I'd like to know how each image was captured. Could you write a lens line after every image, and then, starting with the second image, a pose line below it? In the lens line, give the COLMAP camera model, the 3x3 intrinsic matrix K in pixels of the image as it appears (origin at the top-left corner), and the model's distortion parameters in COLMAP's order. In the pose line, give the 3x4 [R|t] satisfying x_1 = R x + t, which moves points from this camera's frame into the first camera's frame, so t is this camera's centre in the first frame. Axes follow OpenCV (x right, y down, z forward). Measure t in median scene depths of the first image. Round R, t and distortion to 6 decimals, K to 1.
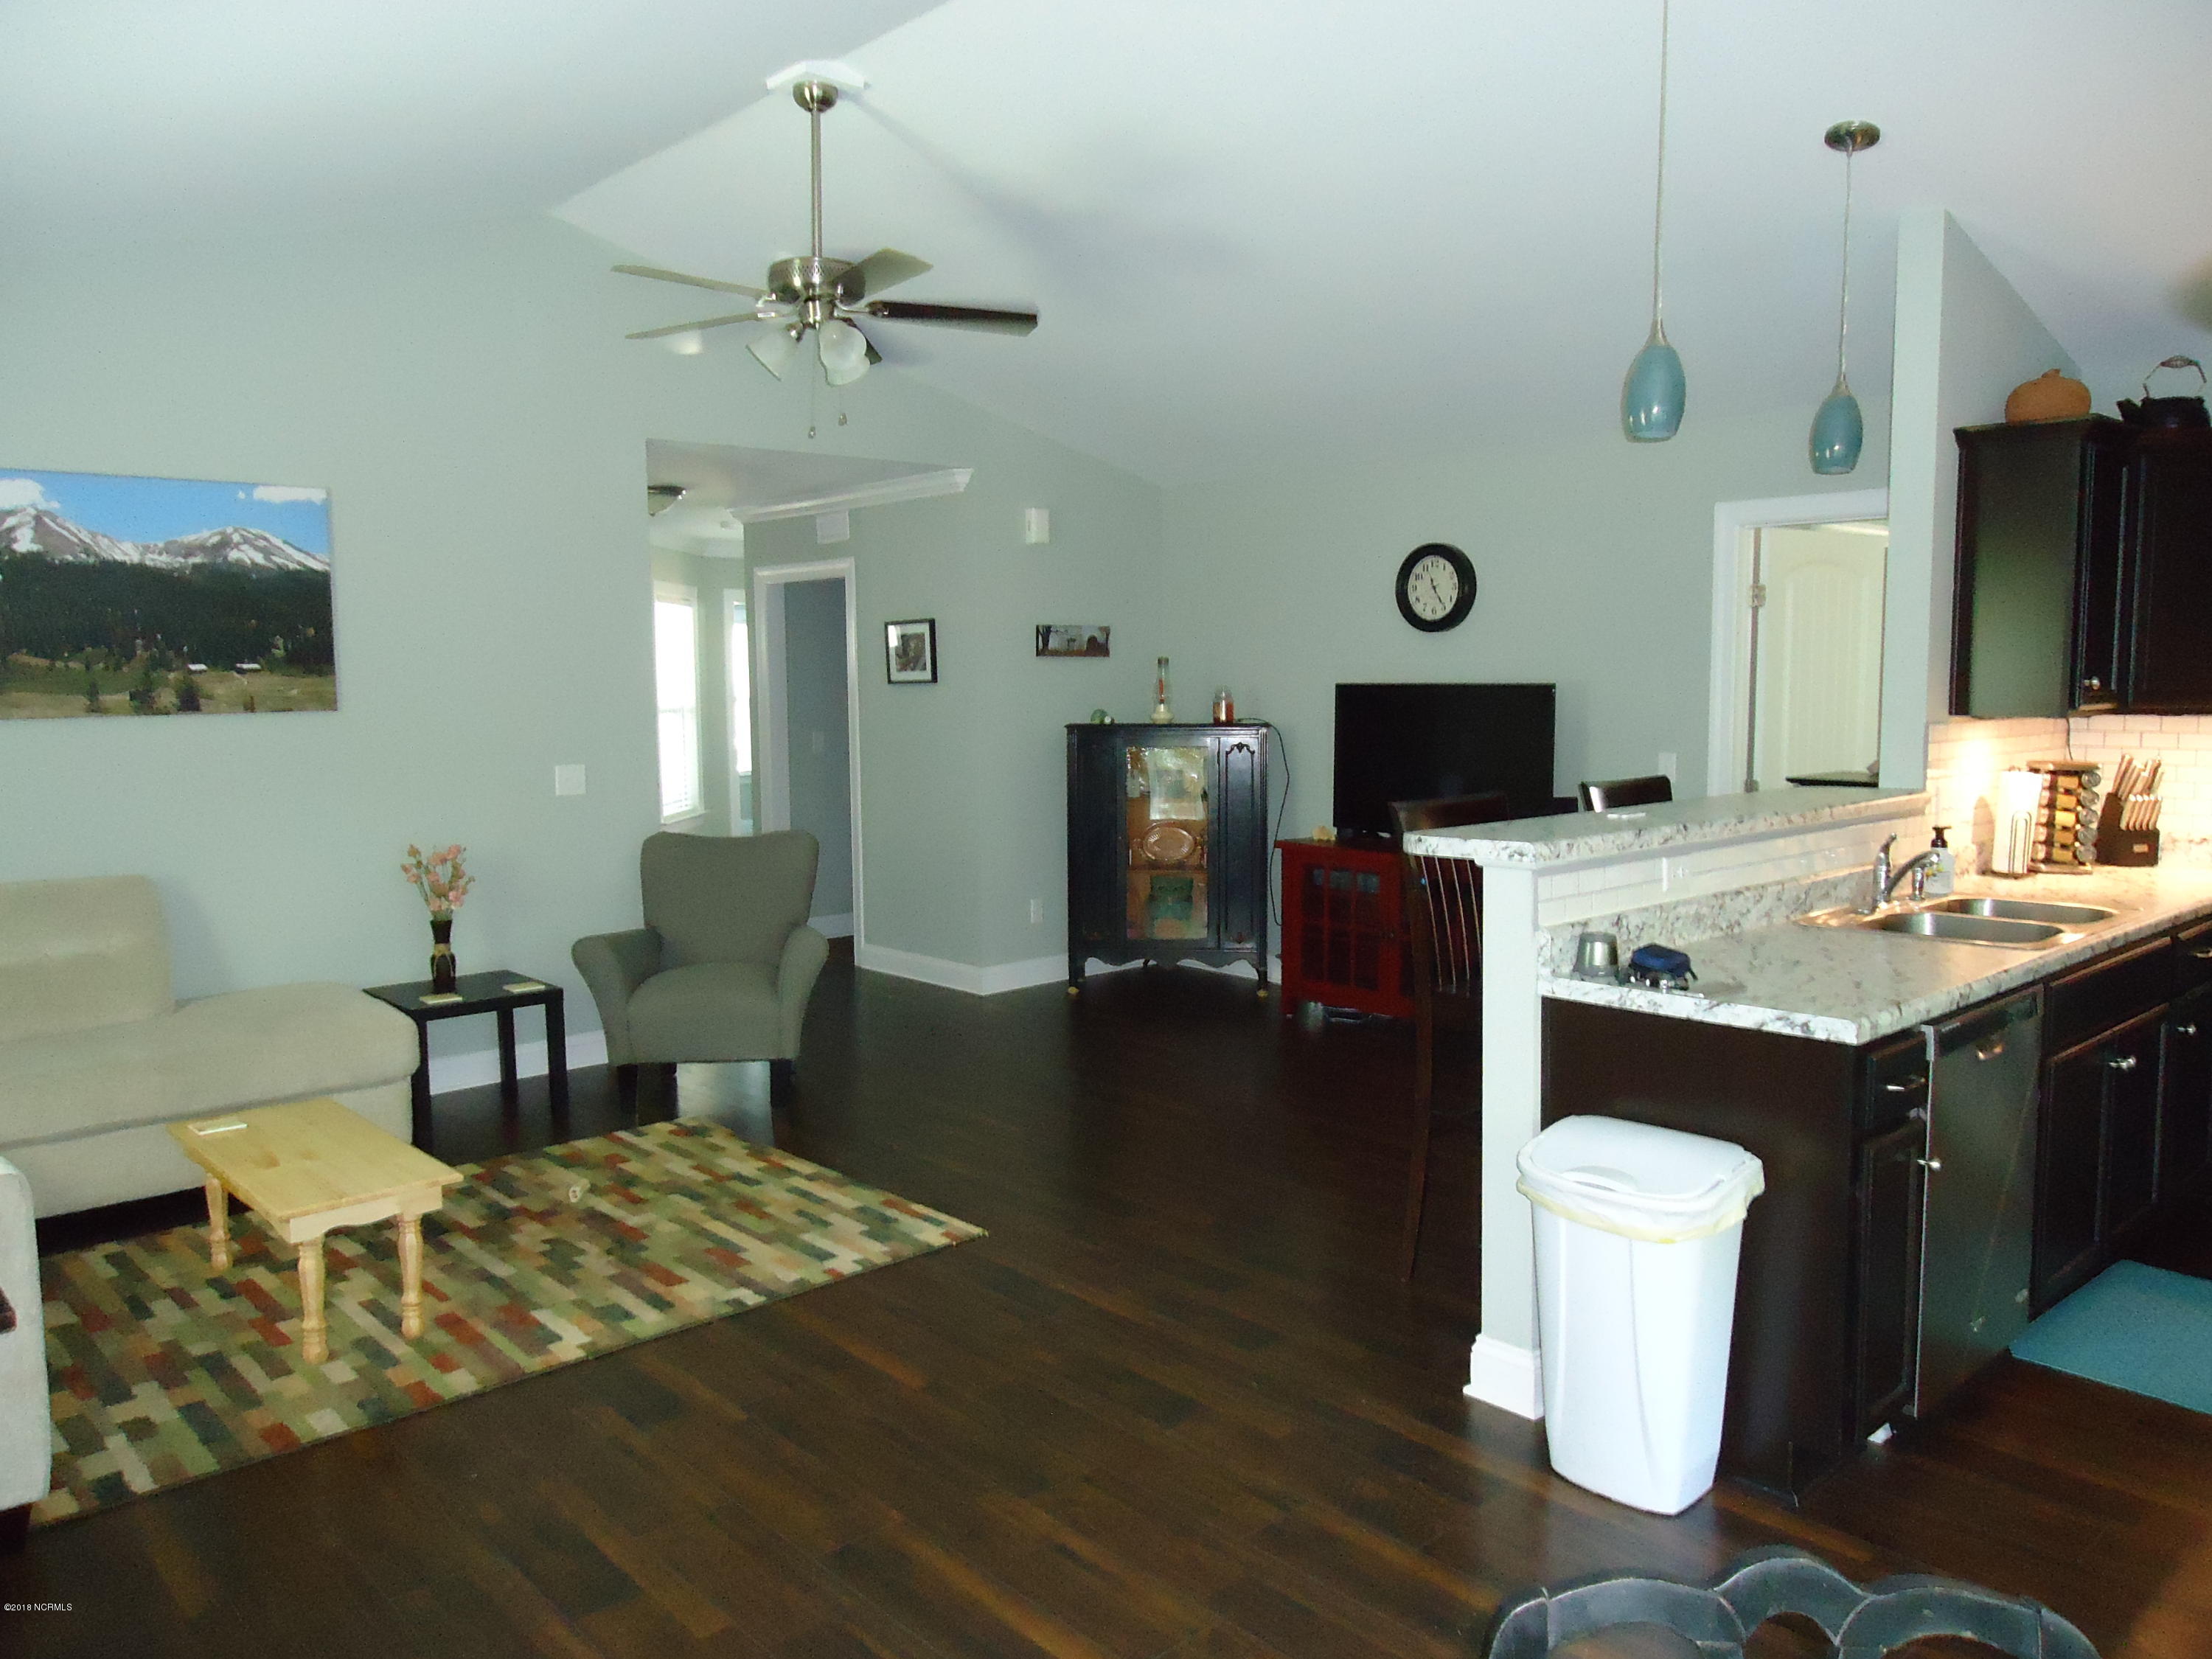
lens RADIAL K [[1609.9, 0, 1102.8], [0, 1609.9, 820.3], [0, 0, 1]] dist [-0.010128, 0.003010]
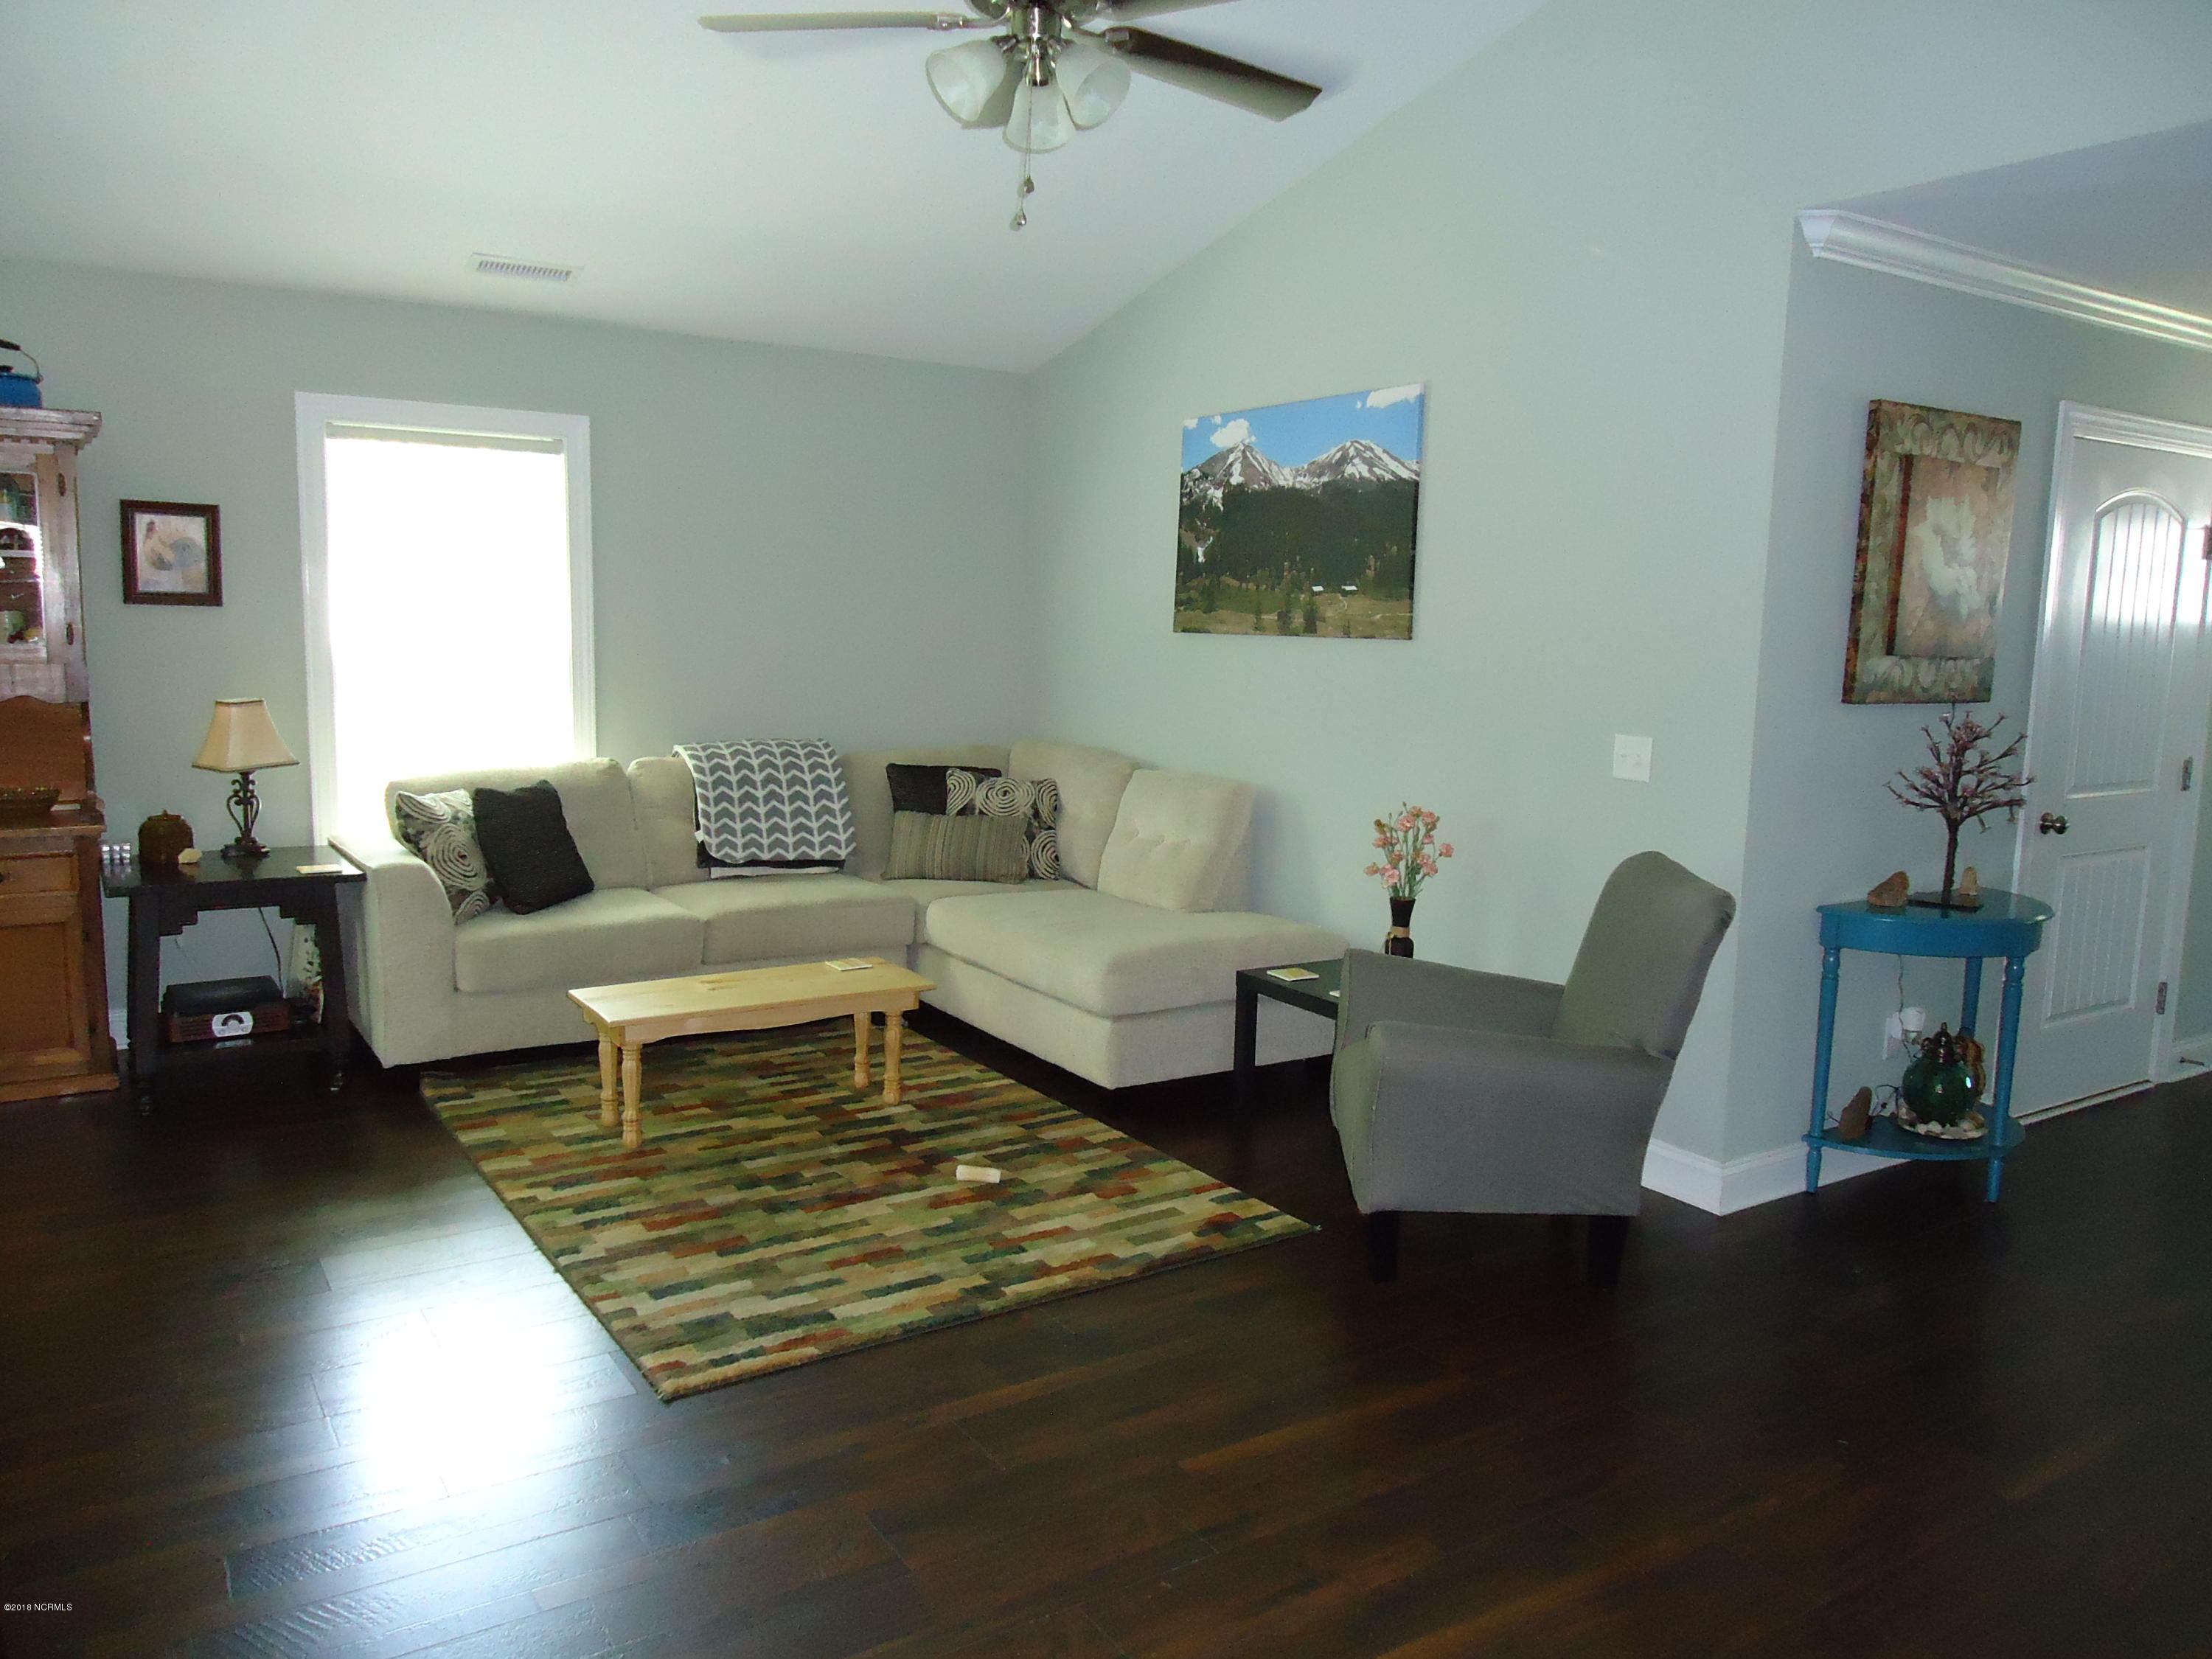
lens RADIAL K [[1609.9, 0, 1102.8], [0, 1609.9, 820.3], [0, 0, 1]] dist [-0.010128, 0.003010]
pose [[-0.160822, 0.131802, -0.978143, 0.340421], [-0.111845, 0.982226, 0.150742, -0.069204], [0.980626, 0.133643, -0.143222, 0.792128]]
